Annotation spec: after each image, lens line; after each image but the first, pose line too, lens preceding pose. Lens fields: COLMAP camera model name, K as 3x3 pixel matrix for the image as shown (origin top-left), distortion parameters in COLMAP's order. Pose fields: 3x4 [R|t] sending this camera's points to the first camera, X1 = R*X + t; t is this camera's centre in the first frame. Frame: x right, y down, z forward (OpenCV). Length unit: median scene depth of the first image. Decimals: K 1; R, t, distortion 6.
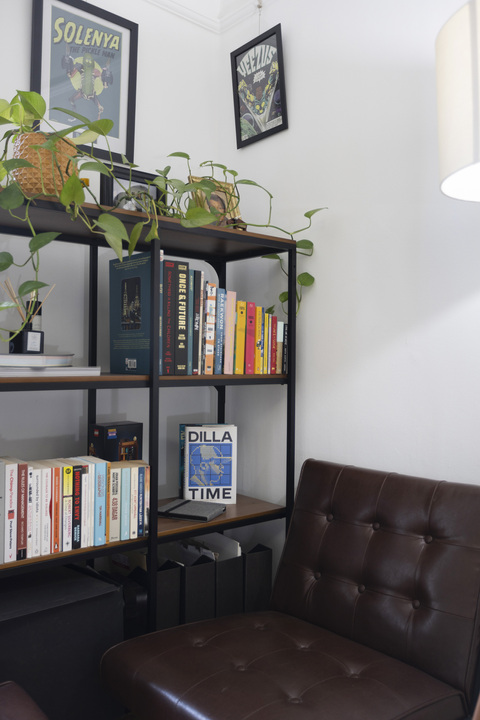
lens RADIAL K [[620.9, 0, 240.0], [0, 620.9, 360.0], [0, 0, 1]] dist [-0.009129, -0.004741]
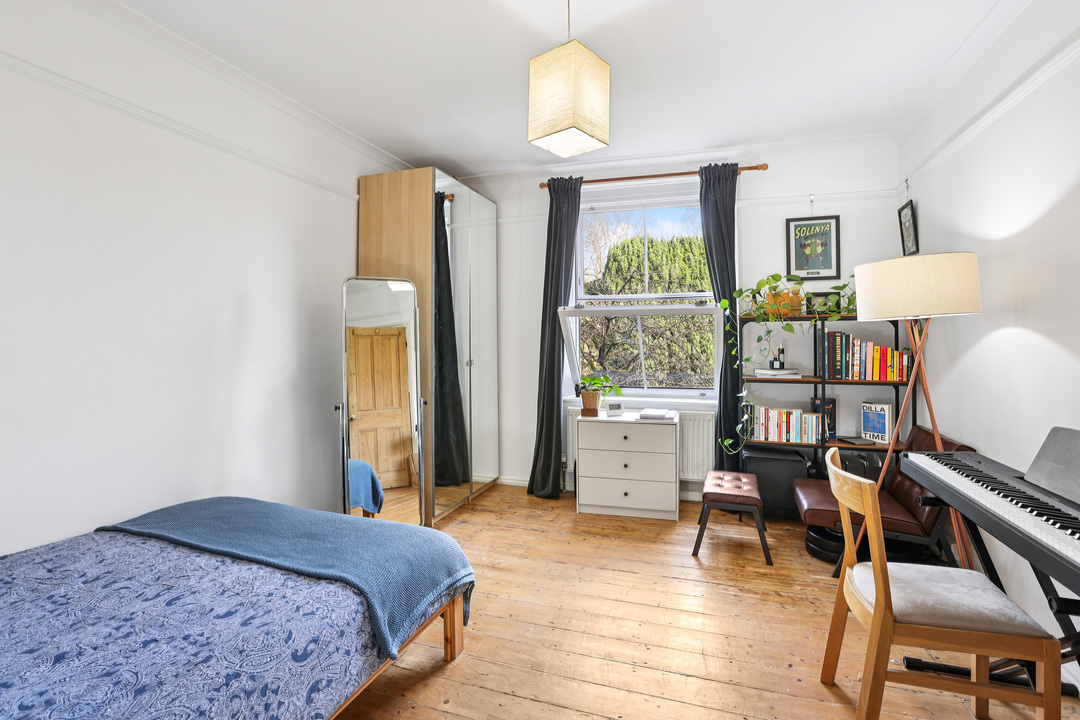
lens RADIAL K [[500.5, 0, 545.6], [0, 500.5, 347.8], [0, 0, 1]] dist [-0.046903, 0.019716]
pose [[0.495128, 0.001377, -0.868819, 0.937847], [0.008543, 0.999943, 0.006454, -0.113265], [0.868778, -0.010617, 0.495088, -0.852798]]
